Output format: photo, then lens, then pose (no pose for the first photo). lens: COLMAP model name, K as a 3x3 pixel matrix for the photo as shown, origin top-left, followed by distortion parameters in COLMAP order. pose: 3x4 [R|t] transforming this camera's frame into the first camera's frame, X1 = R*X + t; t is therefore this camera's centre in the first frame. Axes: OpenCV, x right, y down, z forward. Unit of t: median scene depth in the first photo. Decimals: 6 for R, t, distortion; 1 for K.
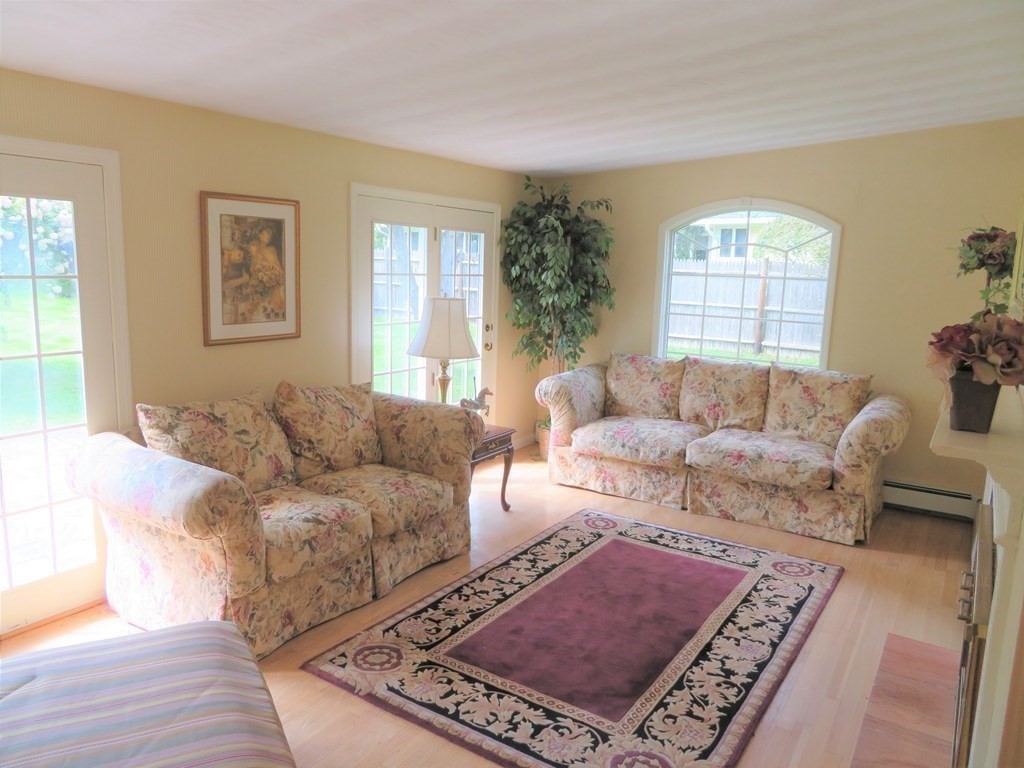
lens RADIAL K [[732.8, 0, 509.7], [0, 732.8, 385.7], [0, 0, 1]] dist [-0.009996, 0.004290]
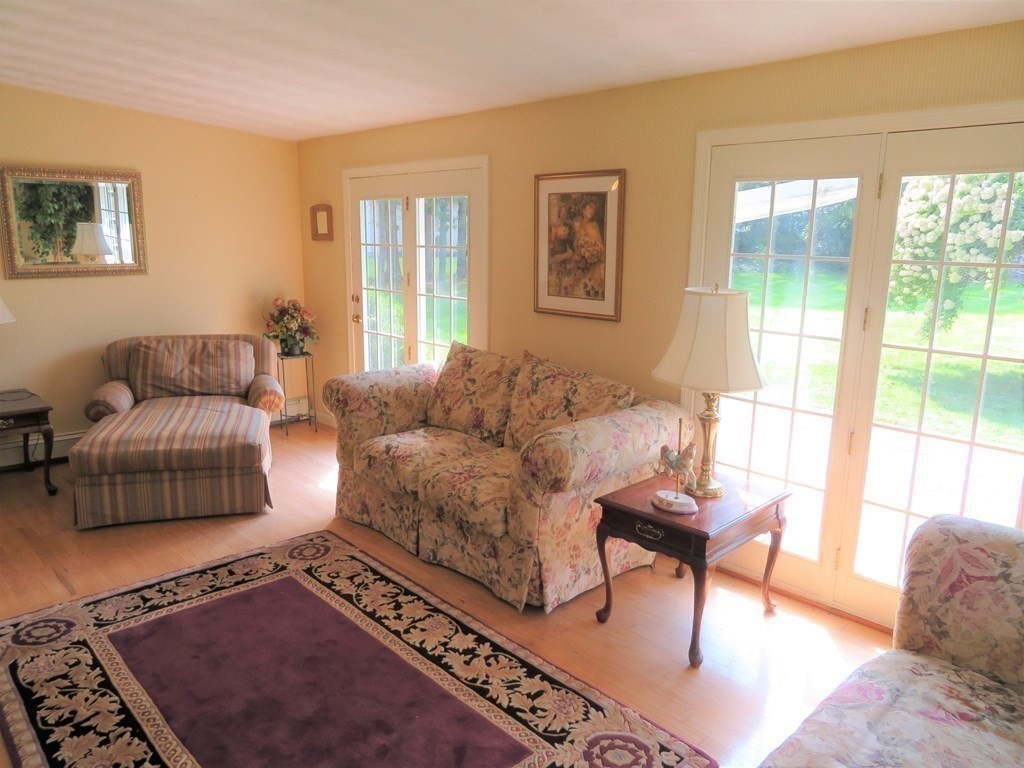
lens RADIAL K [[732.8, 0, 509.7], [0, 732.8, 385.7], [0, 0, 1]] dist [-0.009996, 0.004290]
pose [[-0.229136, 0.166032, -0.959130, 0.711813], [-0.183977, 0.960199, 0.210169, -0.176714], [0.955850, 0.224615, -0.189469, 1.206287]]
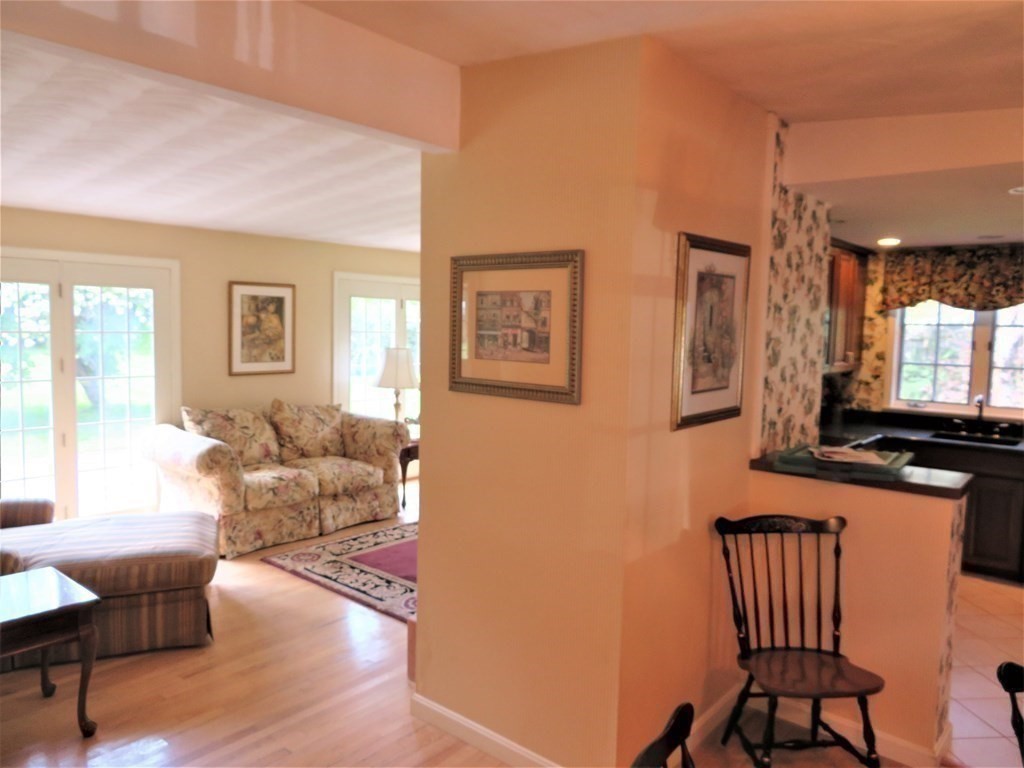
lens RADIAL K [[732.8, 0, 509.7], [0, 732.8, 385.7], [0, 0, 1]] dist [-0.009996, 0.004290]
pose [[0.992198, 0.005373, -0.124558, 0.393833], [-0.015901, 0.996365, -0.083686, 0.091798], [0.123655, 0.085013, 0.988677, -0.507675]]
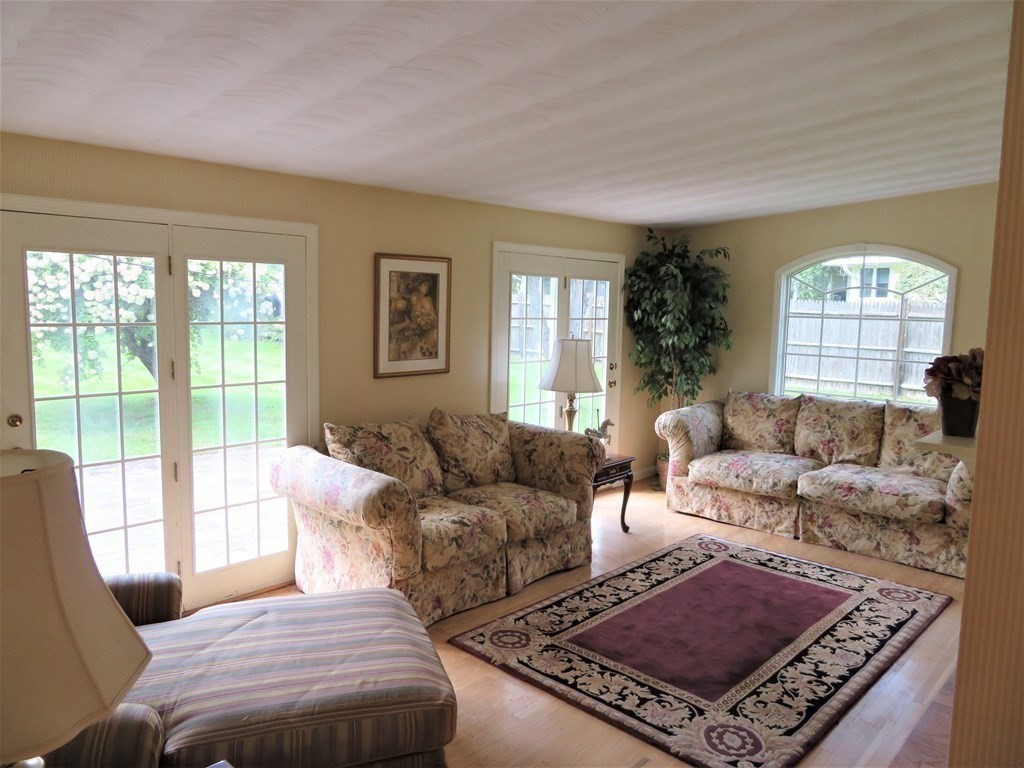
lens RADIAL K [[732.8, 0, 509.7], [0, 732.8, 385.7], [0, 0, 1]] dist [-0.009996, 0.004290]
pose [[0.984303, 0.009849, -0.176212, 0.020333], [-0.019862, 0.998280, -0.055151, 0.020810], [0.175366, 0.057785, 0.982806, -0.158800]]
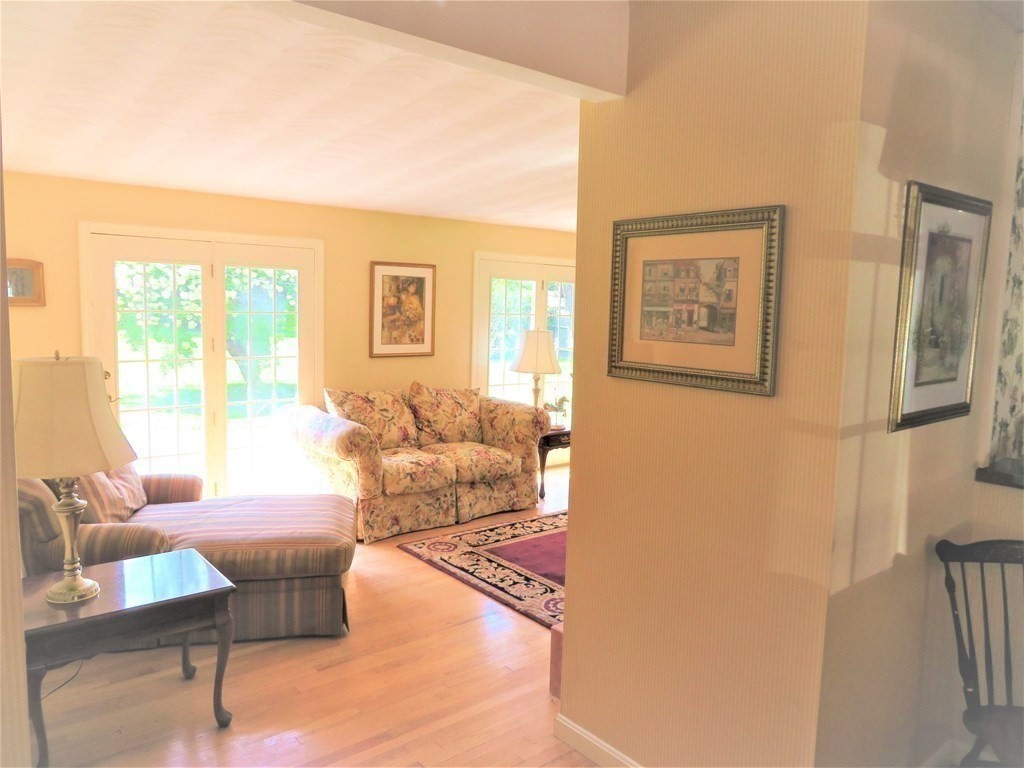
lens RADIAL K [[732.8, 0, 509.7], [0, 732.8, 385.7], [0, 0, 1]] dist [-0.009996, 0.004290]
pose [[0.953560, 0.028683, -0.299833, 0.350967], [-0.048540, 0.997078, -0.058989, 0.085882], [0.297265, 0.070804, 0.952166, -0.417365]]
